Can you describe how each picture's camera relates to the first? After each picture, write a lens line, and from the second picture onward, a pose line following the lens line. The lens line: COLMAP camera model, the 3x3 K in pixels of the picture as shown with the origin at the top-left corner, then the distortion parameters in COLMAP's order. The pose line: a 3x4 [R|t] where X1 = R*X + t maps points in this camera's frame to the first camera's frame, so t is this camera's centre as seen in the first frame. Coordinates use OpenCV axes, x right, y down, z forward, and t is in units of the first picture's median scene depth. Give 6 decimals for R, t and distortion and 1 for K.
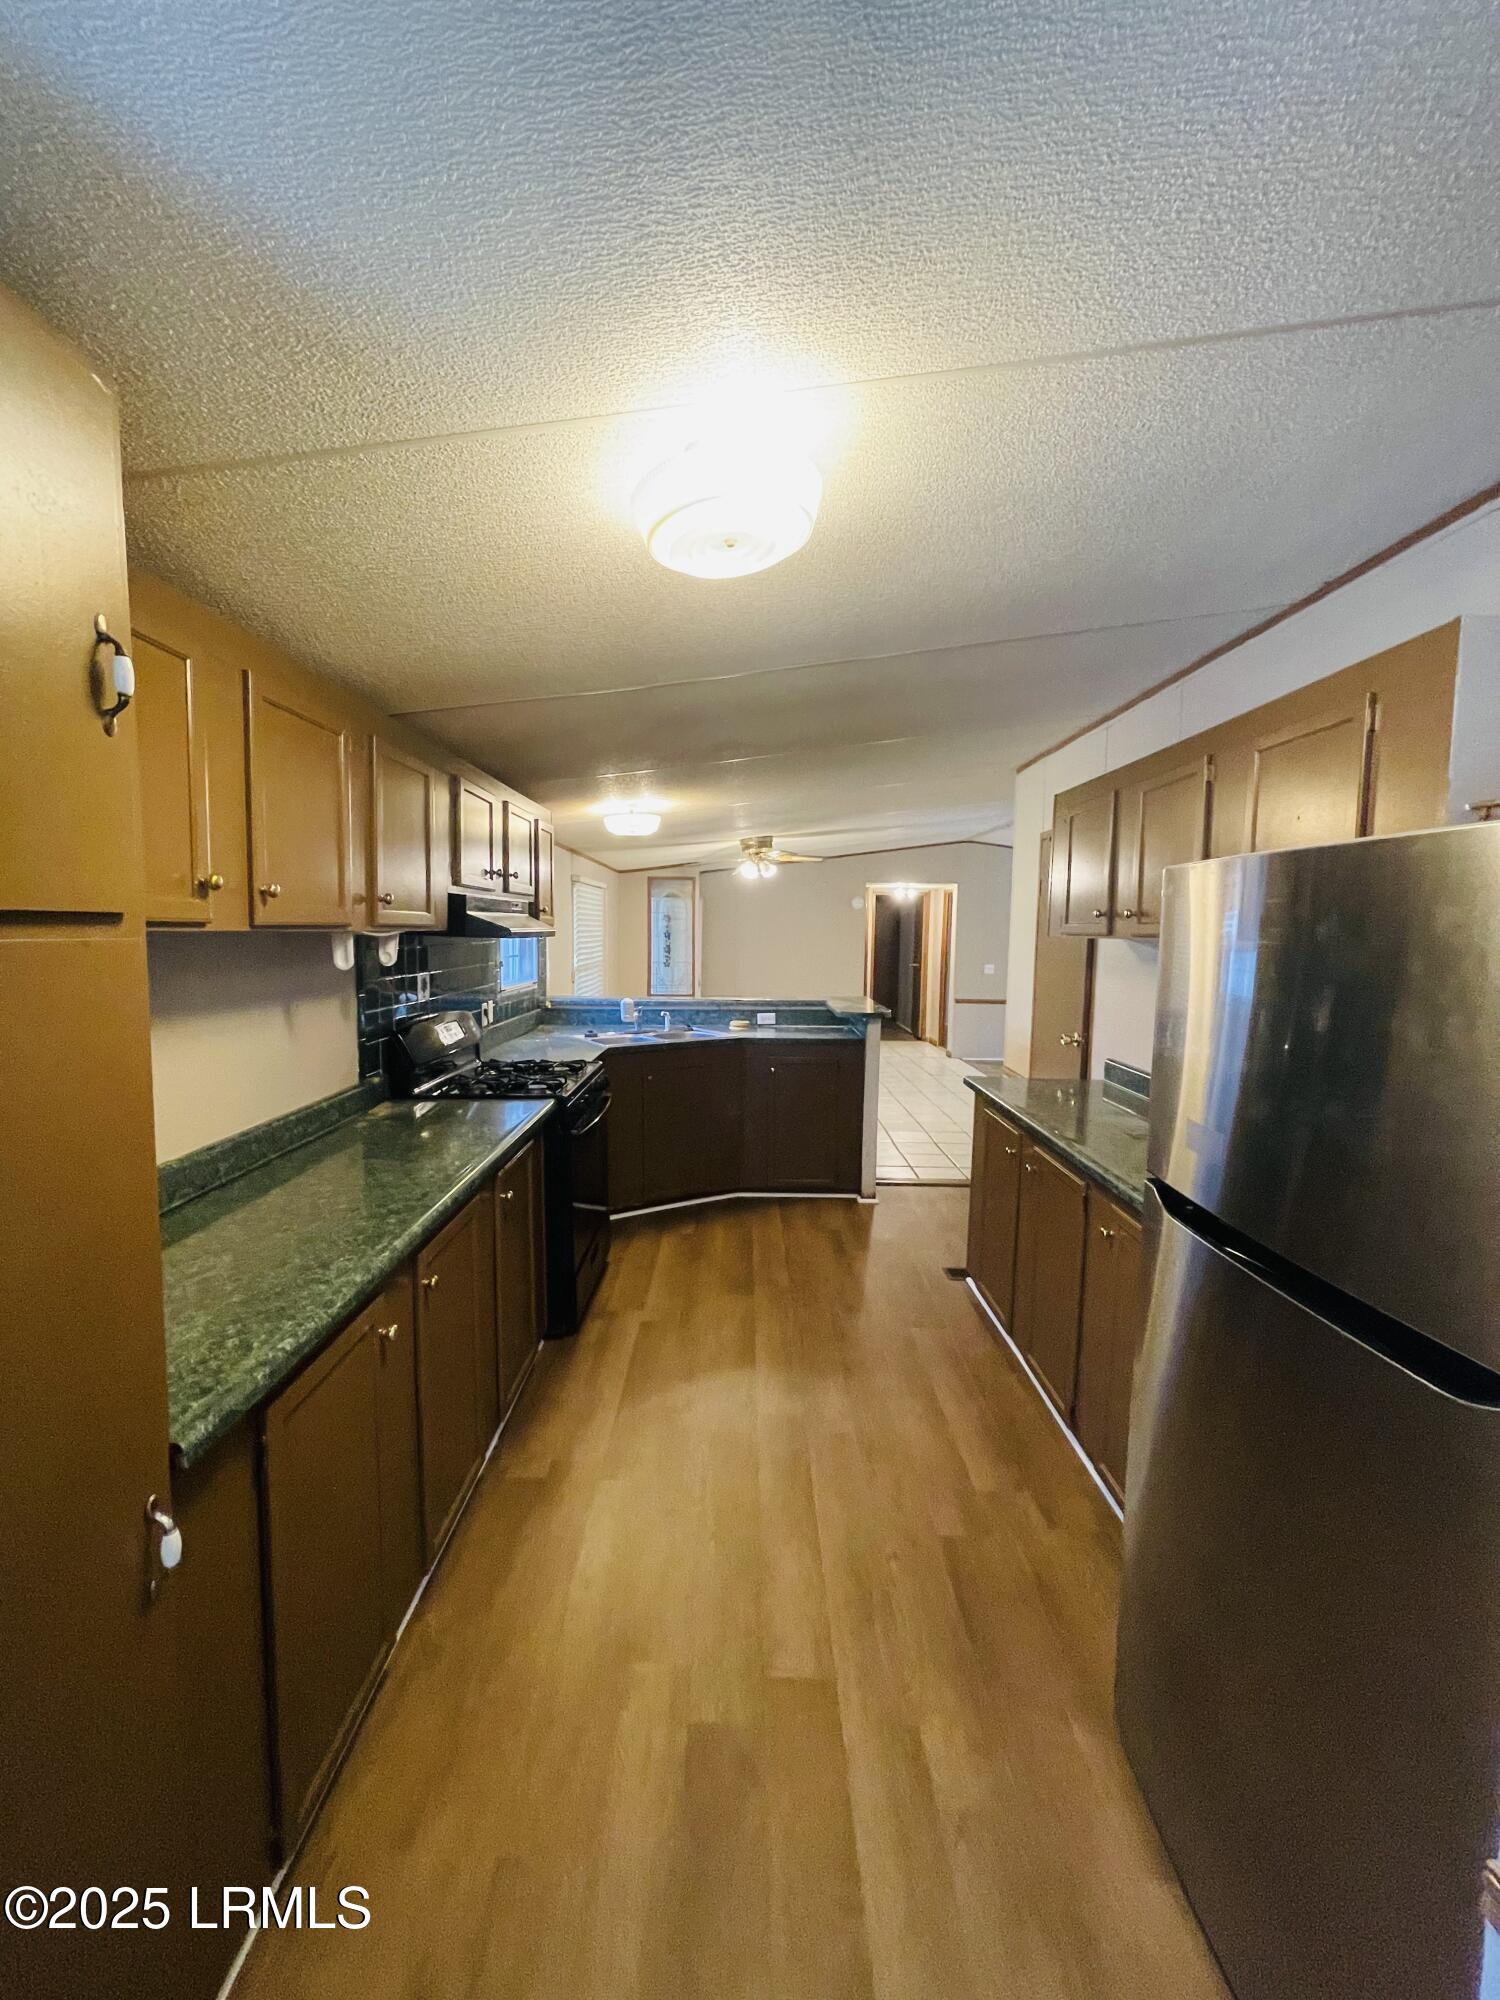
lens RADIAL K [[806.0, 0, 750.2], [0, 806.0, 997.9], [0, 0, 1]] dist [-0.003411, 0.000054]
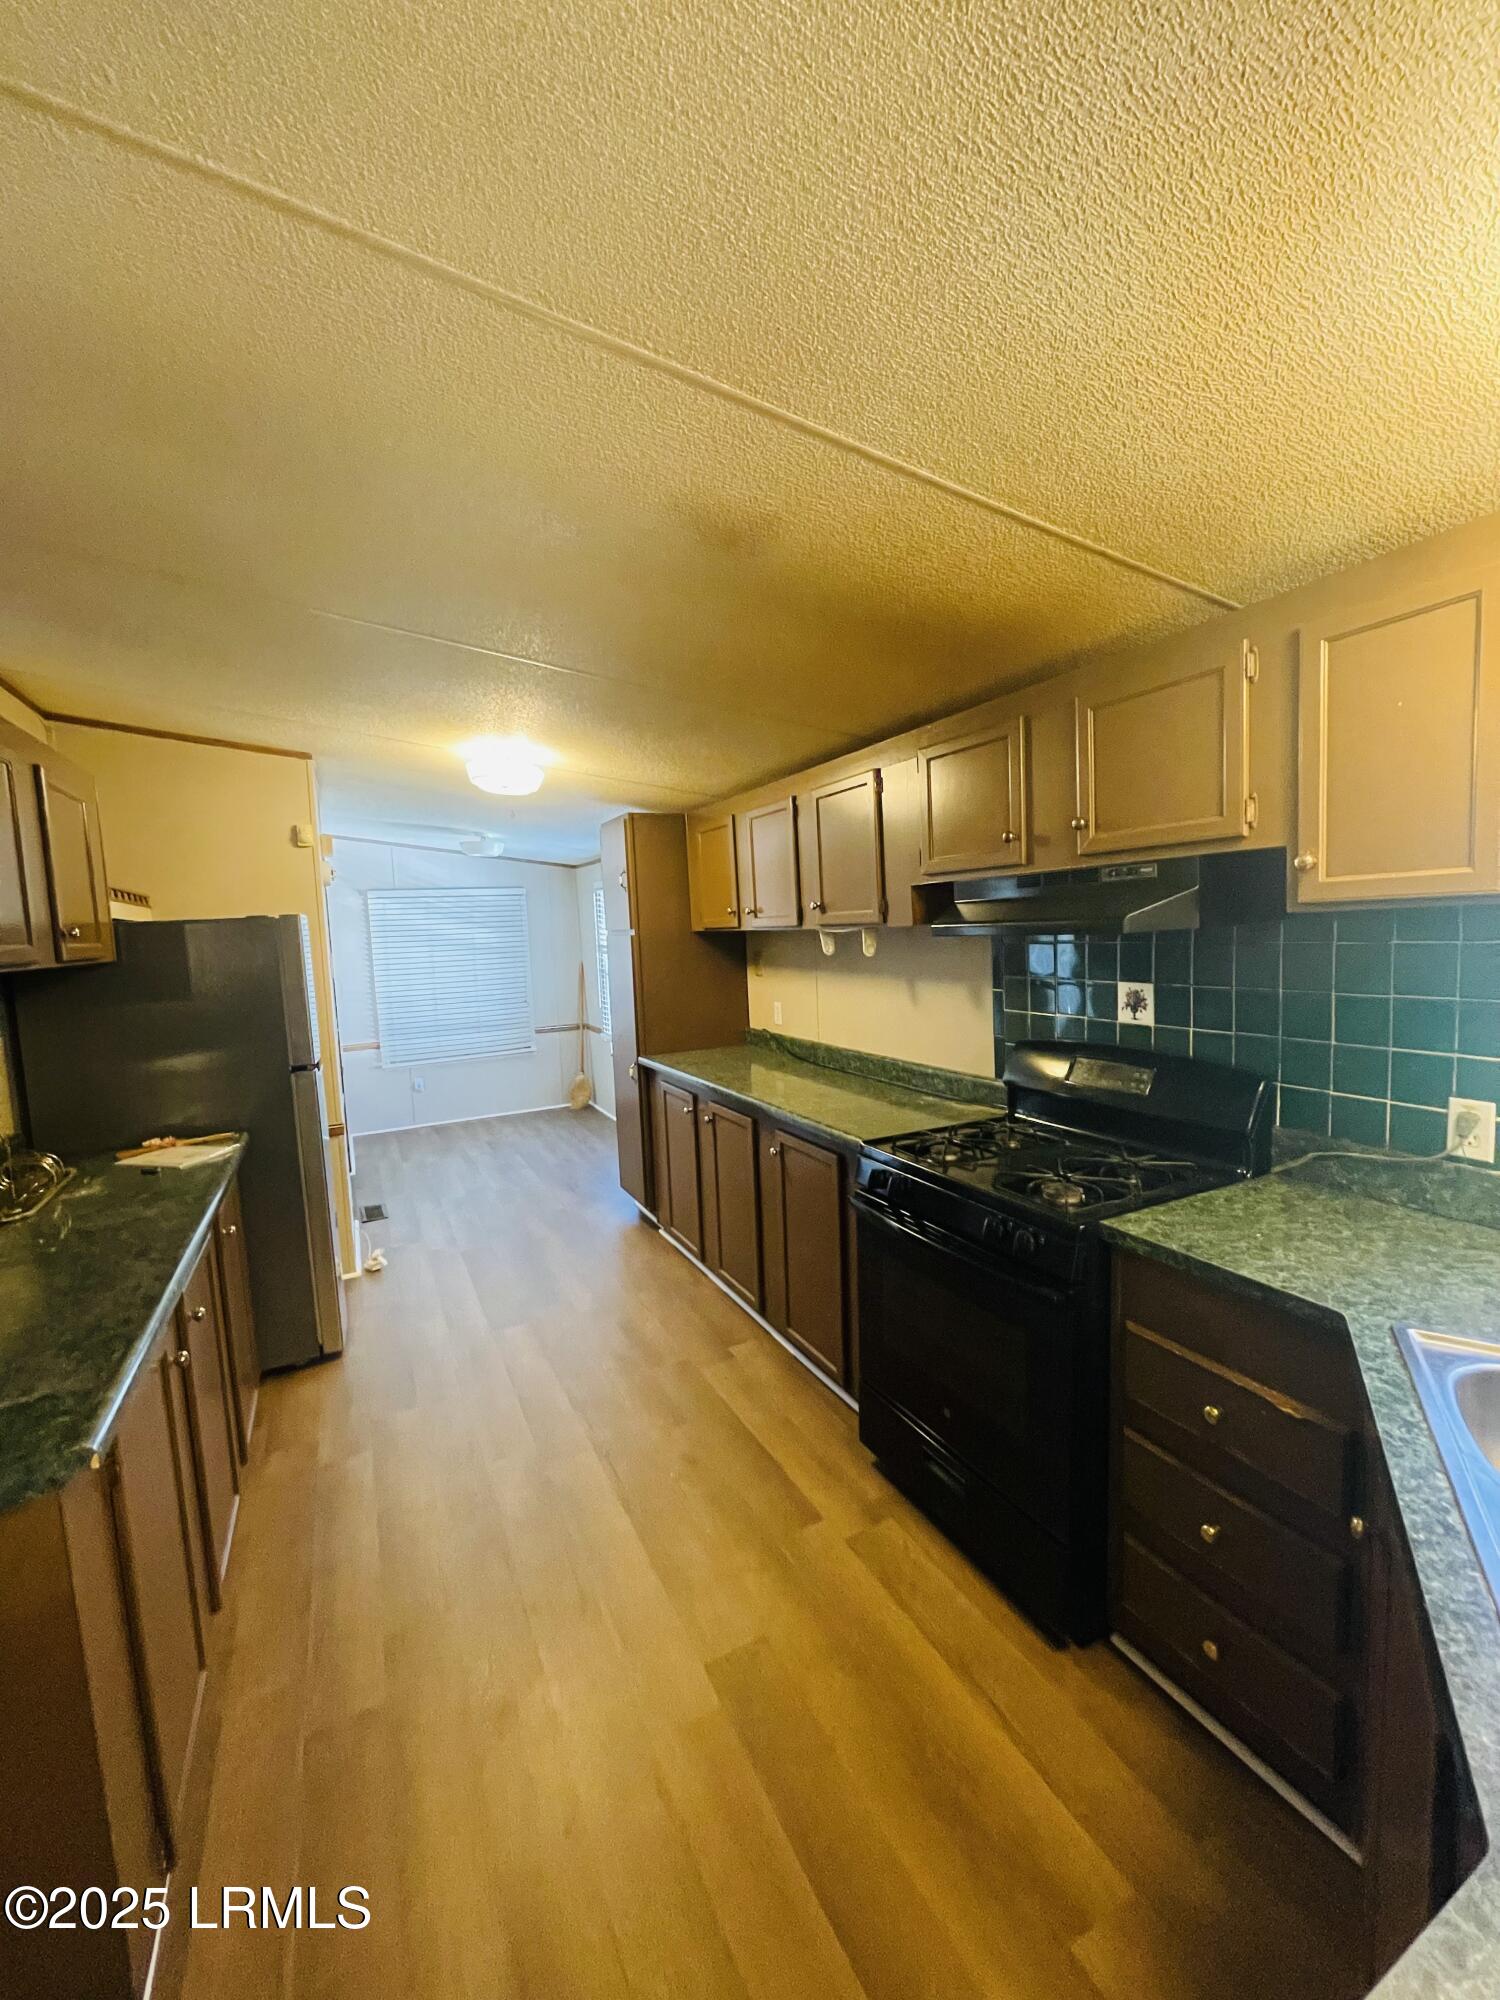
lens RADIAL K [[806.0, 0, 741.8], [0, 806.0, 998.1], [0, 0, 1]] dist [-0.003411, 0.000054]
pose [[-0.896619, 0.069241, -0.437356, 0.192524], [-0.006333, 0.985592, 0.169019, -0.139674], [0.442758, 0.154316, -0.883262, 1.528285]]
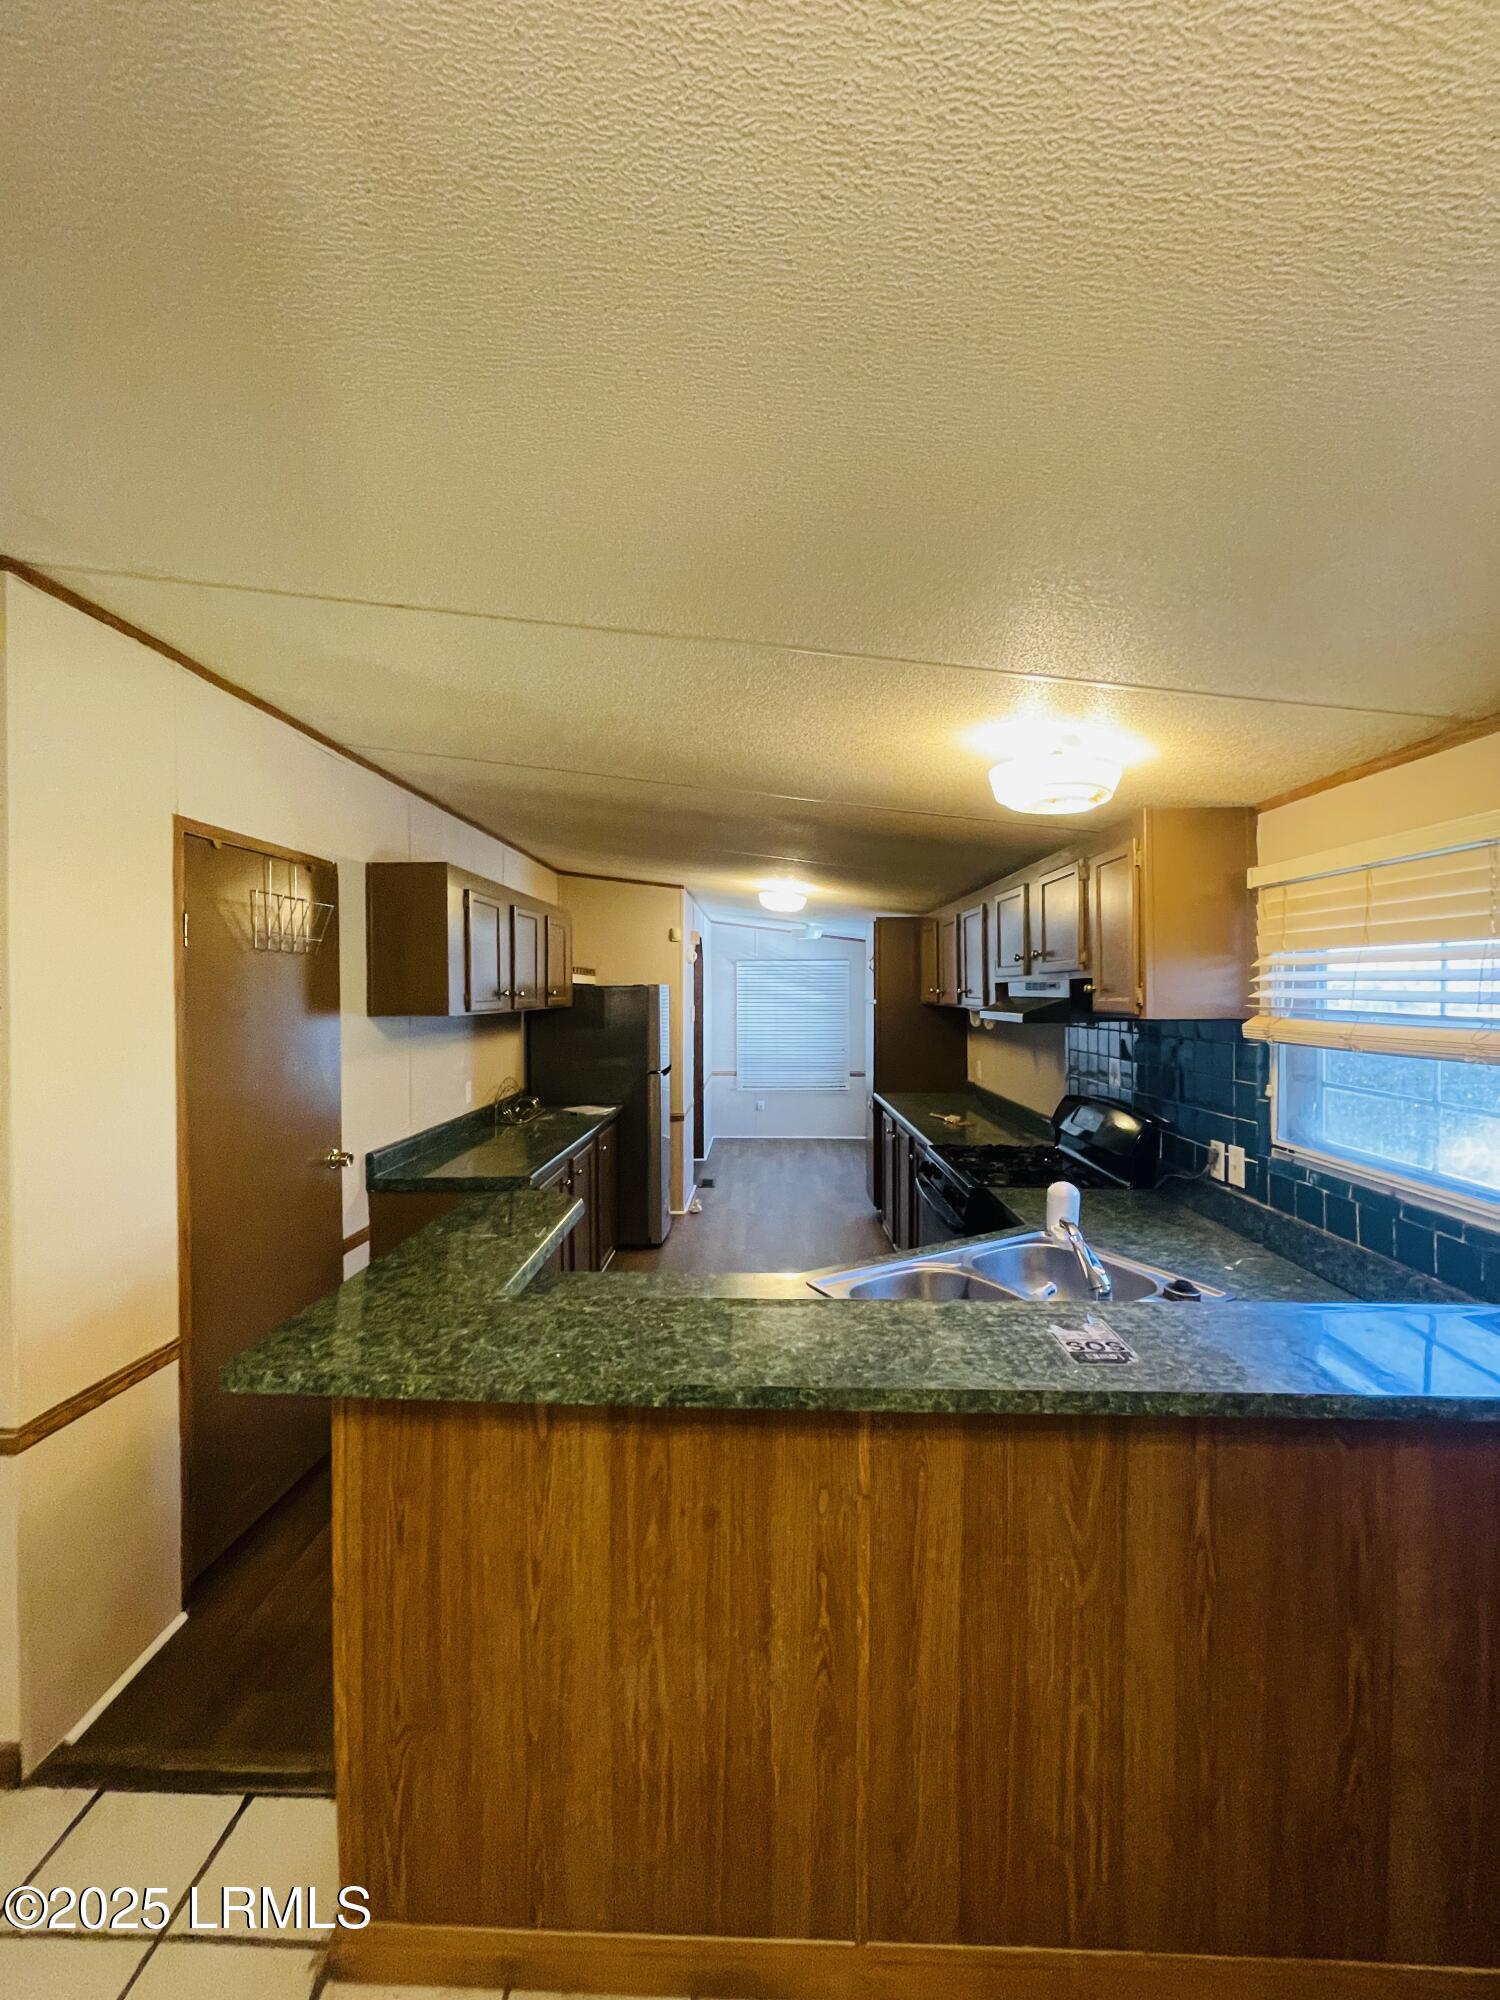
lens RADIAL K [[806.0, 0, 751.9], [0, 806.0, 993.6], [0, 0, 1]] dist [-0.003411, 0.000054]
pose [[-0.999636, -0.011157, 0.024546, 0.017237], [-0.008751, 0.995340, 0.096025, -0.211551], [-0.025503, 0.095776, -0.995076, 2.066237]]
